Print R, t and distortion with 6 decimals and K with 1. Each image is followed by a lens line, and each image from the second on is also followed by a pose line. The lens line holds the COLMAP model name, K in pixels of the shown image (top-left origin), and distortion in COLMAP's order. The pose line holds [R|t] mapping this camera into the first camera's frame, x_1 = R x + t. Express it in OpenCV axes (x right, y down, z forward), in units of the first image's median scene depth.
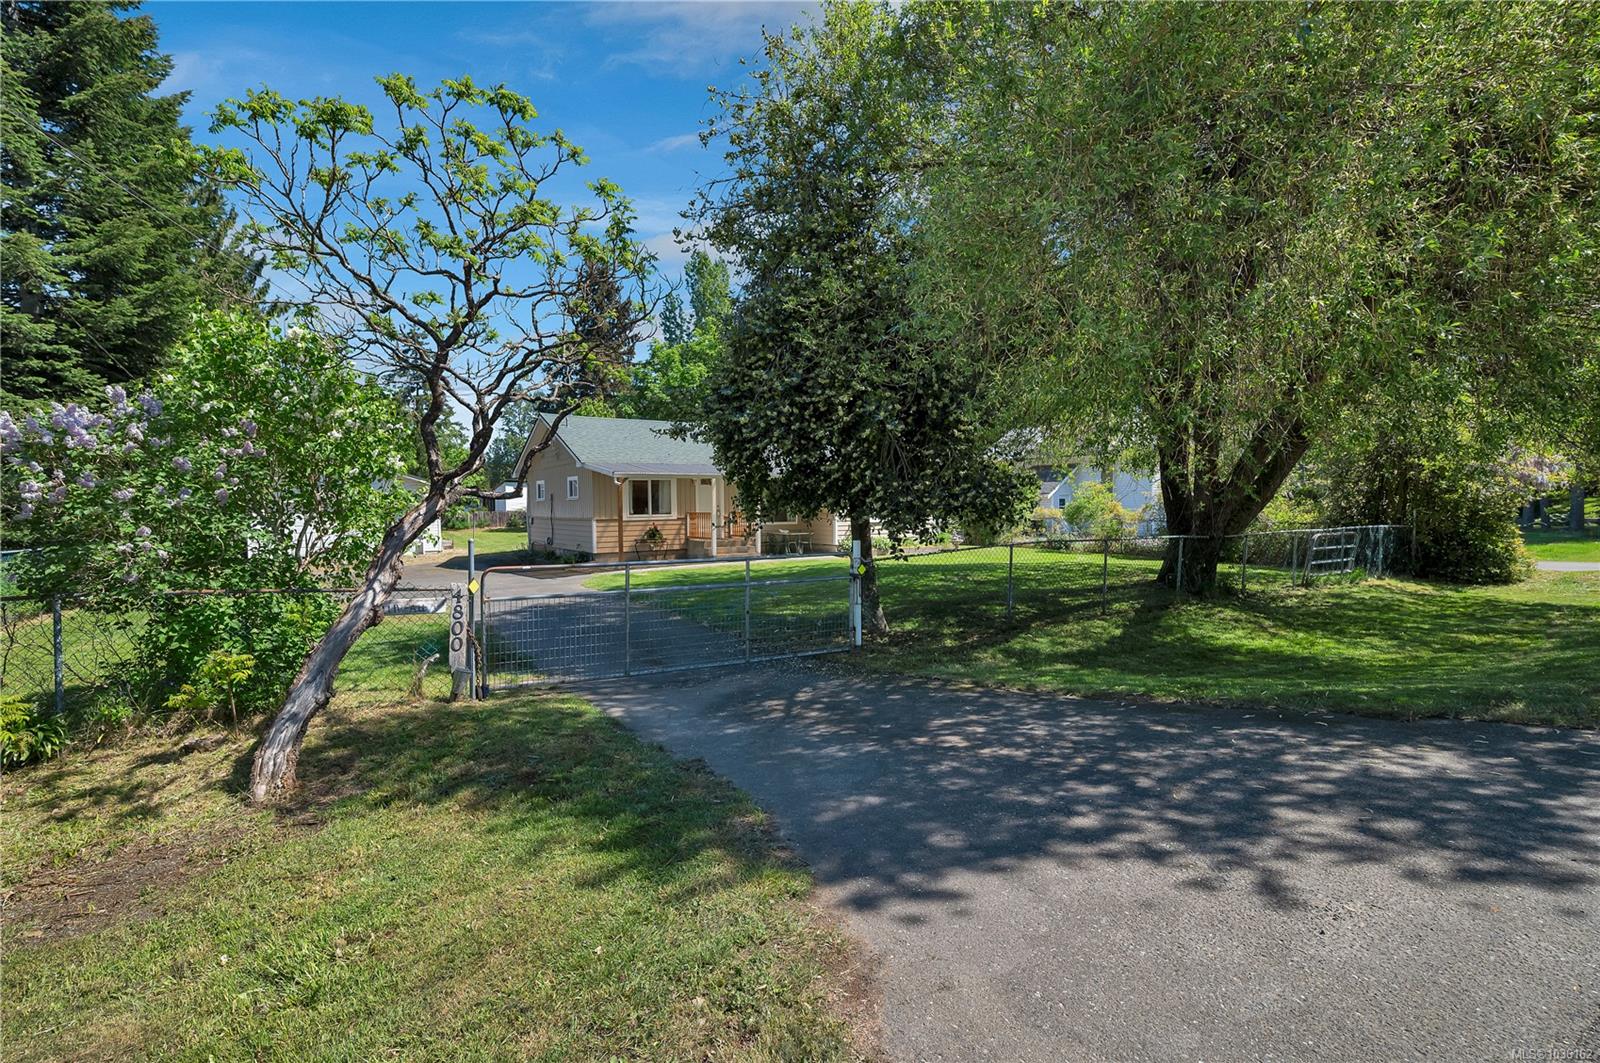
lens RADIAL K [[748.0, 0, 800.0], [0, 748.0, 531.5], [0, 0, 1]] dist [-0.001856, -0.000426]
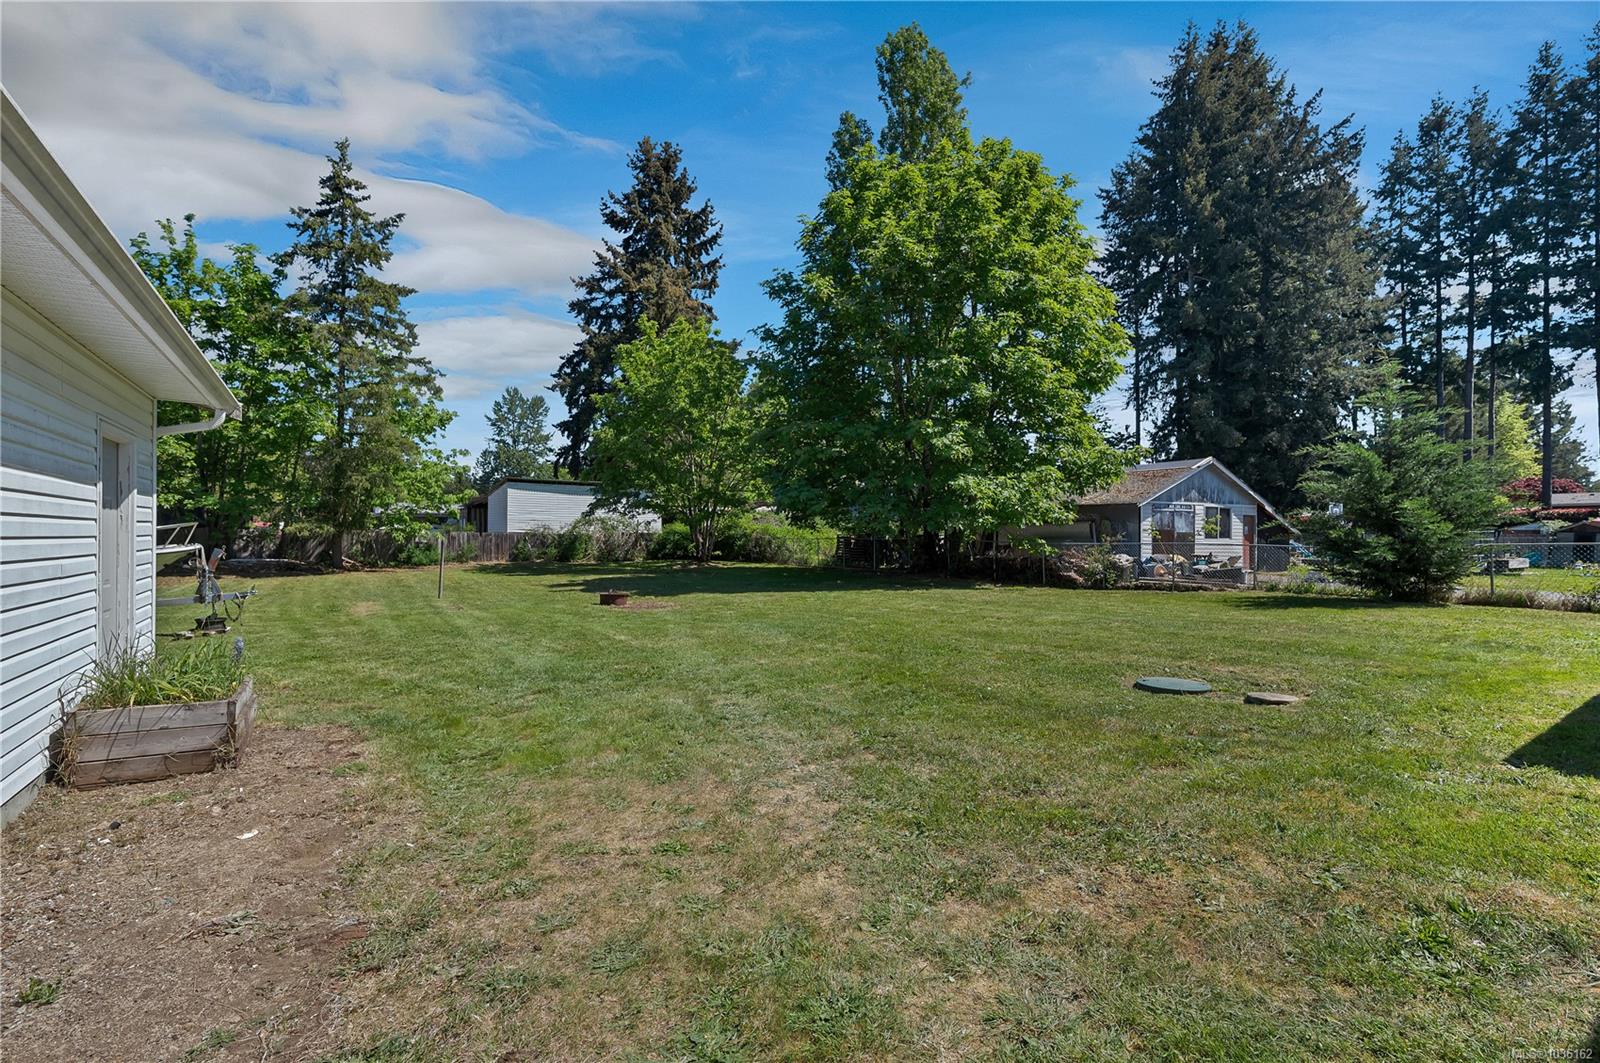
lens RADIAL K [[748.0, 0, 800.0], [0, 748.0, 531.5], [0, 0, 1]] dist [-0.001856, -0.000426]
pose [[0.999763, 0.010359, 0.019157, -0.463778], [-0.009536, 0.999049, -0.042542, -0.015978], [-0.019579, 0.042350, 0.998911, 1.092764]]
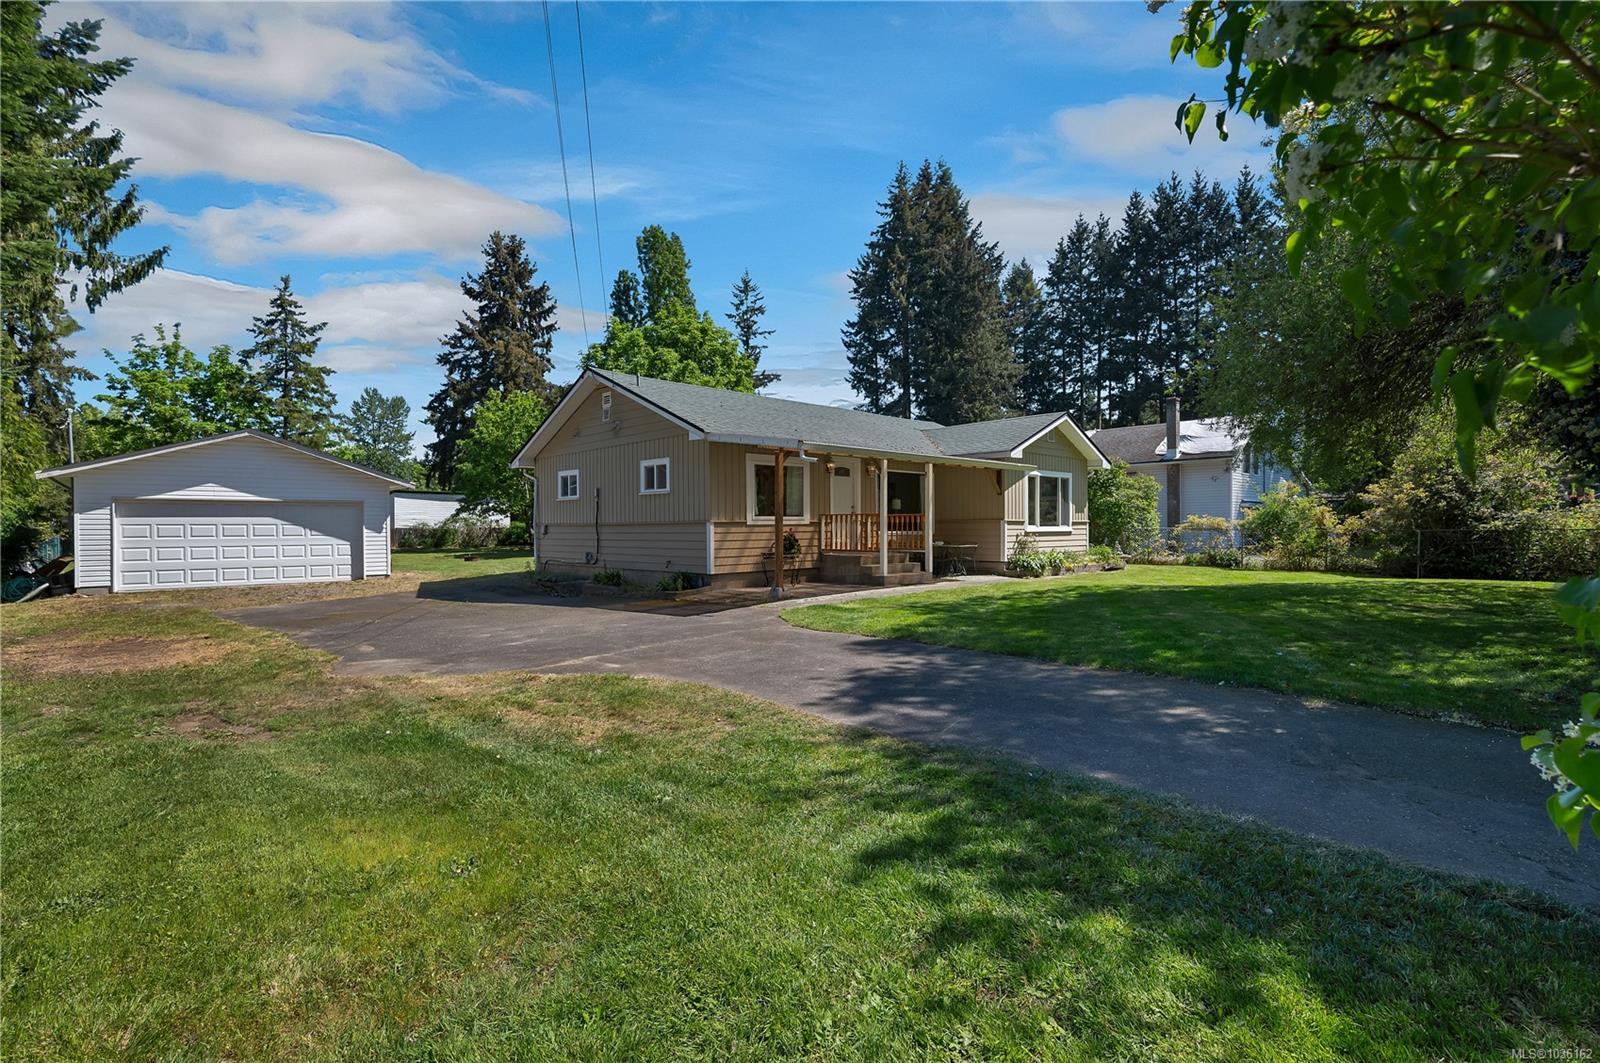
lens RADIAL K [[748.0, 0, 800.0], [0, 748.0, 531.5], [0, 0, 1]] dist [-0.001856, -0.000426]
pose [[0.983311, 0.002310, 0.181919, -0.275414], [0.003738, 0.999452, -0.032897, 0.011734], [-0.181895, 0.033028, 0.982763, 0.308544]]
